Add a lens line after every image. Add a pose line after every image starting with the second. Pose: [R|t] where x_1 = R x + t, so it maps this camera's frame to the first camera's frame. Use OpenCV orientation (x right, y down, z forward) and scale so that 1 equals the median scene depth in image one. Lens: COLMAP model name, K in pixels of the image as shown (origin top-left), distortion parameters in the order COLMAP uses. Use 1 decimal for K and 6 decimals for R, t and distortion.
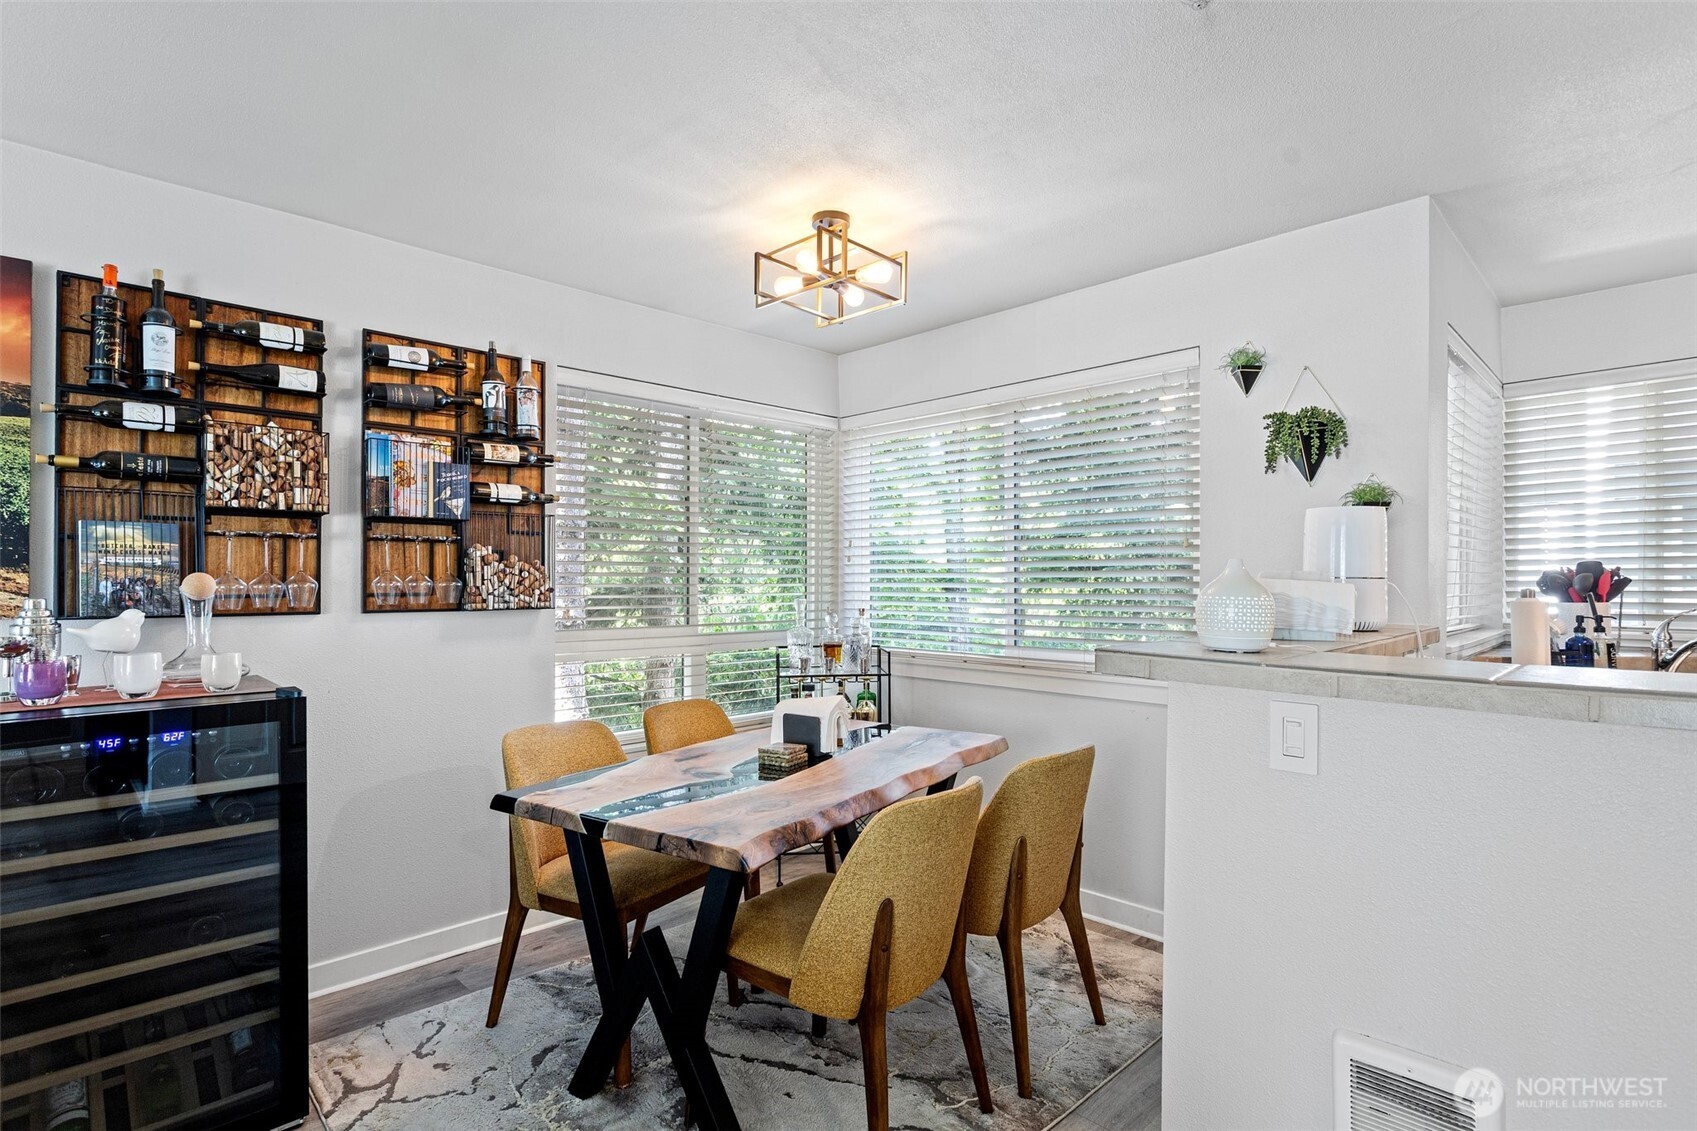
lens RADIAL K [[821.7, 0, 858.1], [0, 821.7, 572.6], [0, 0, 1]] dist [-0.008116, 0.004932]
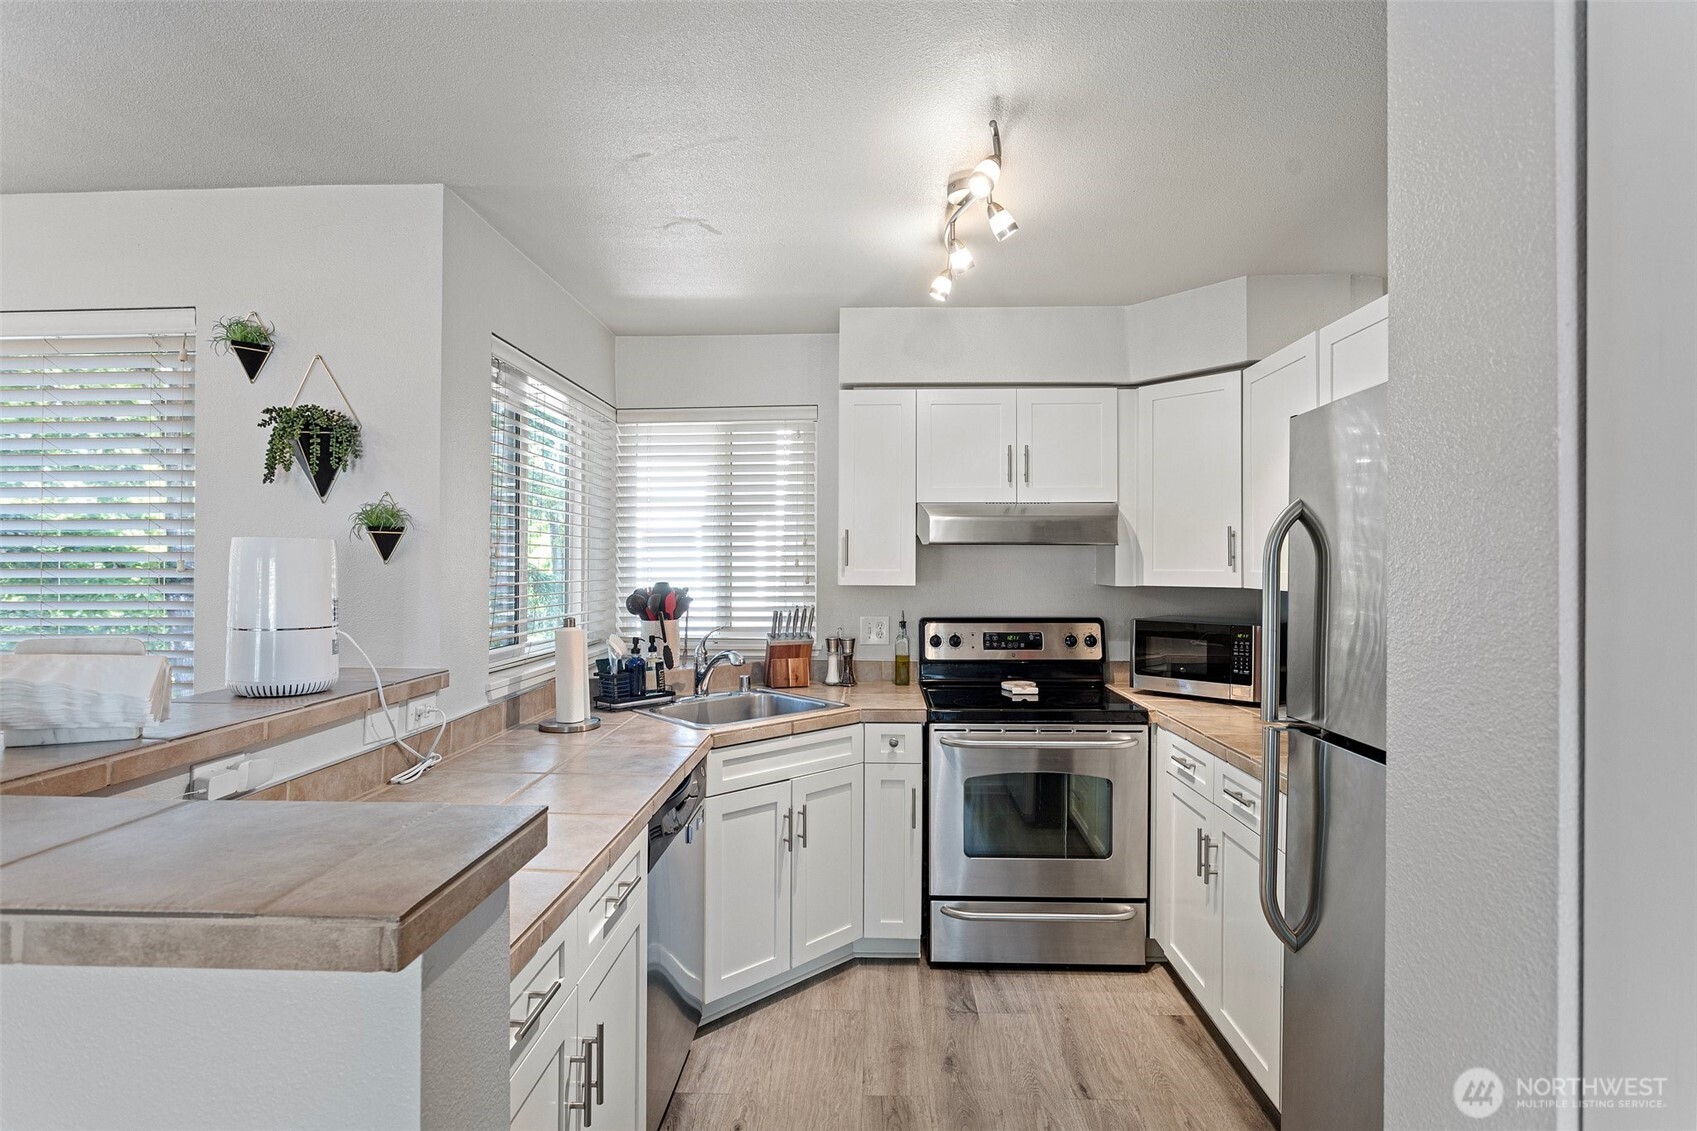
lens RADIAL K [[821.7, 0, 834.9], [0, 821.7, 569.6], [0, 0, 1]] dist [-0.008116, 0.004932]
pose [[0.738652, -0.001941, 0.674084, 0.367064], [-0.007265, 0.999915, 0.010840, -0.049658], [-0.674047, -0.012904, 0.738575, 0.047080]]
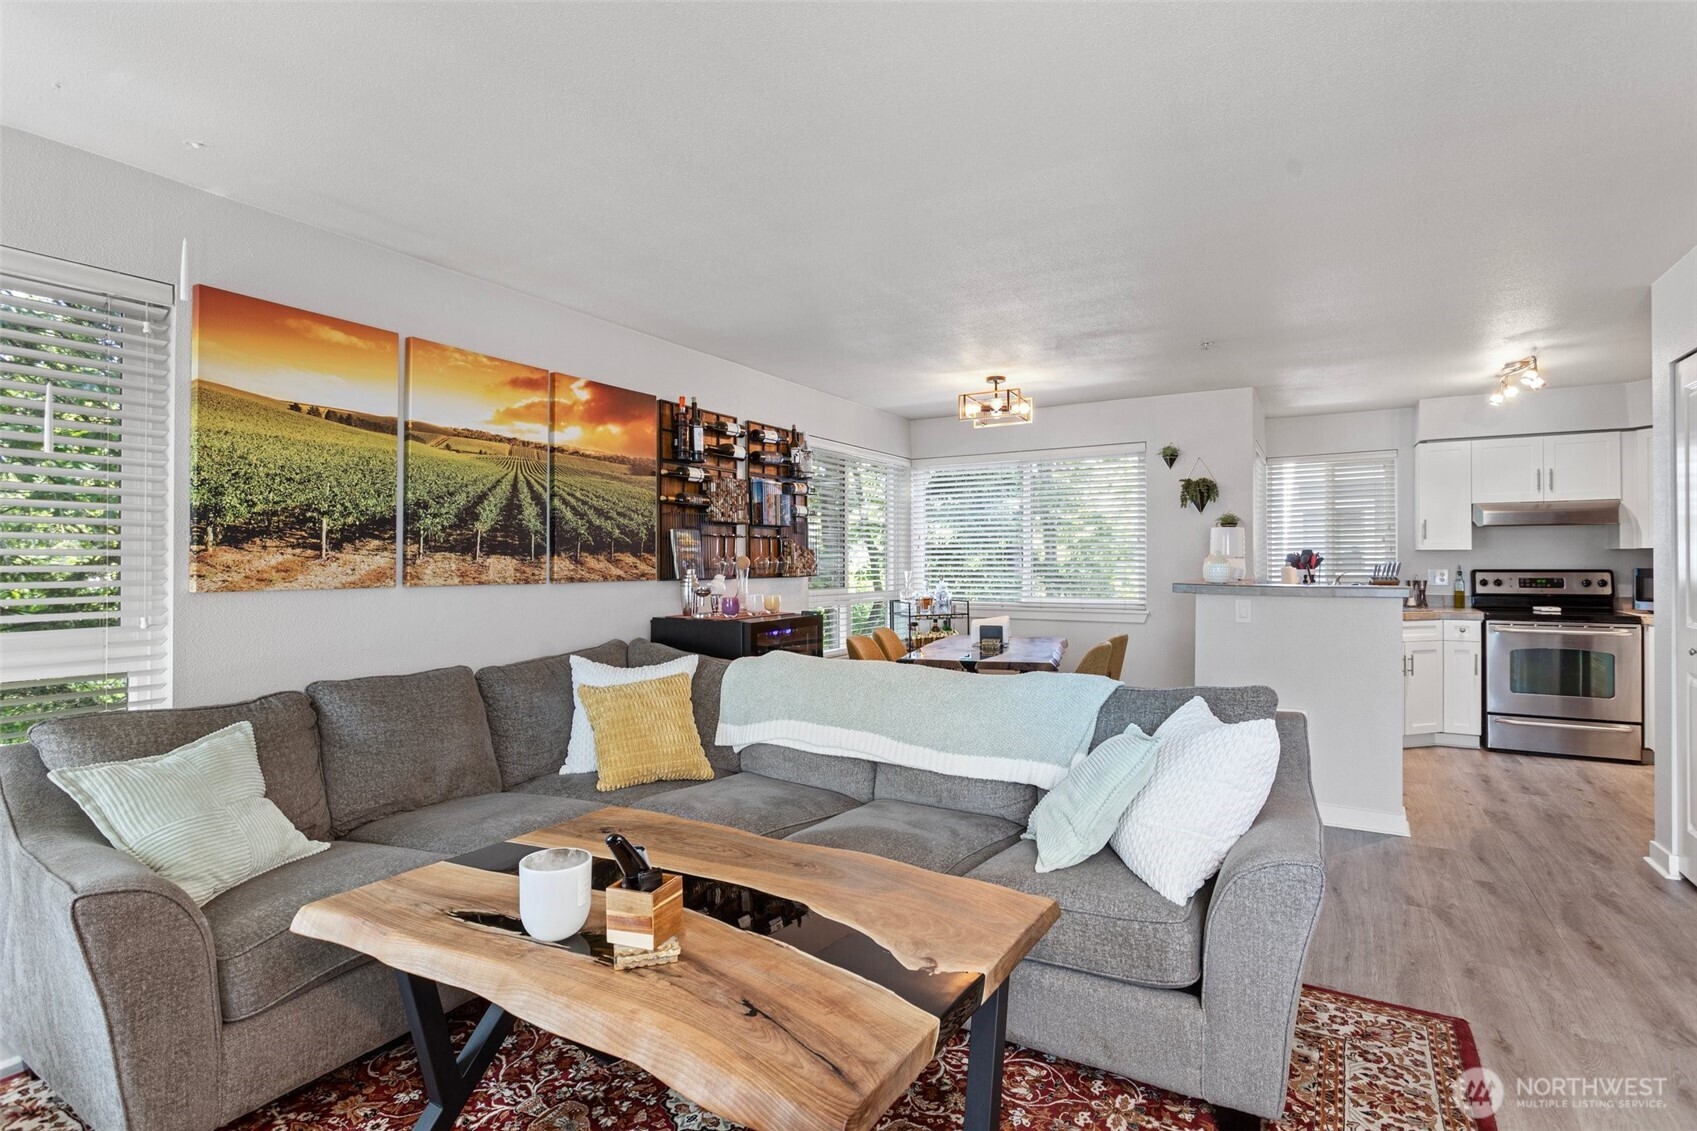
lens RADIAL K [[821.7, 0, 841.8], [0, 821.7, 558.4], [0, 0, 1]] dist [-0.008116, 0.004932]
pose [[0.968082, -0.002248, 0.250622, -0.852755], [0.000867, 0.999984, 0.005619, -0.004381], [-0.250630, -0.005223, 0.968069, -0.795634]]
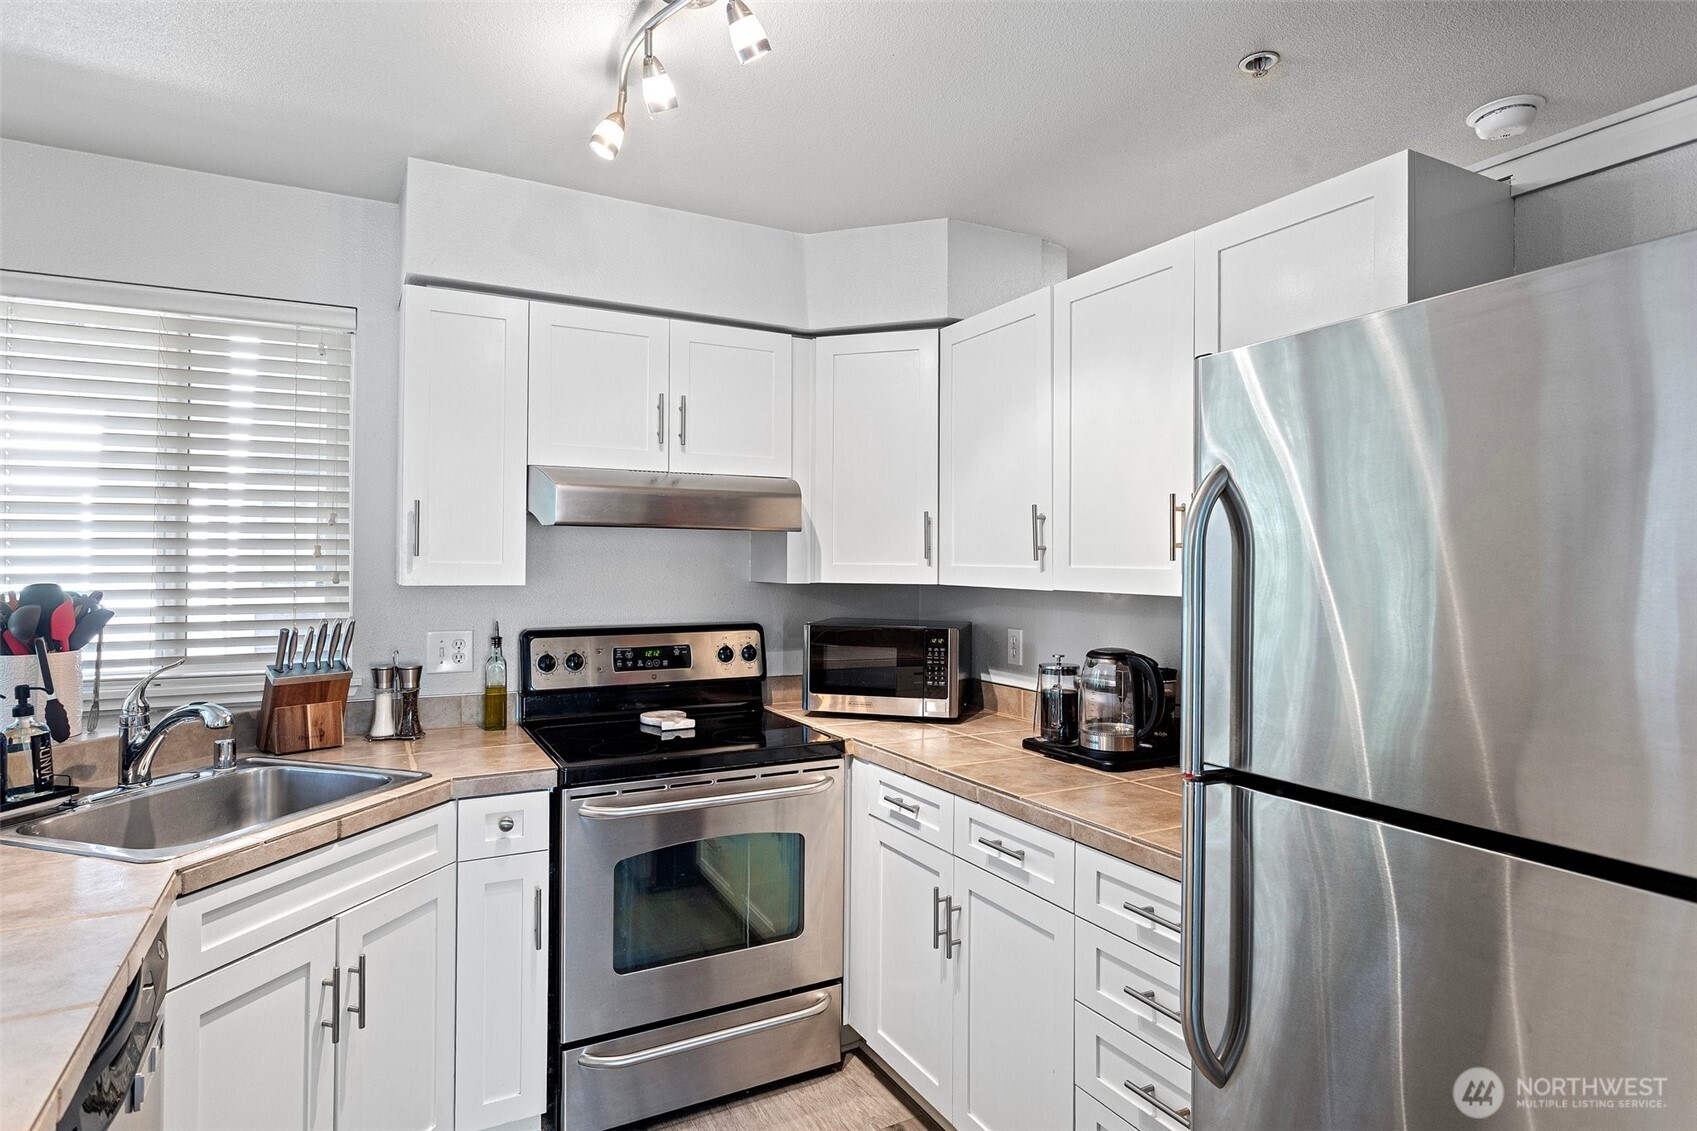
lens RADIAL K [[911.6, 0, 842.2], [0, 911.6, 555.0], [0, 0, 1]] dist [-0.005926, 0.004823]
pose [[0.290657, 0.007686, 0.956796, 0.479267], [-0.014090, 0.999894, -0.003752, -0.045403], [-0.956724, -0.012391, 0.290735, 0.282649]]
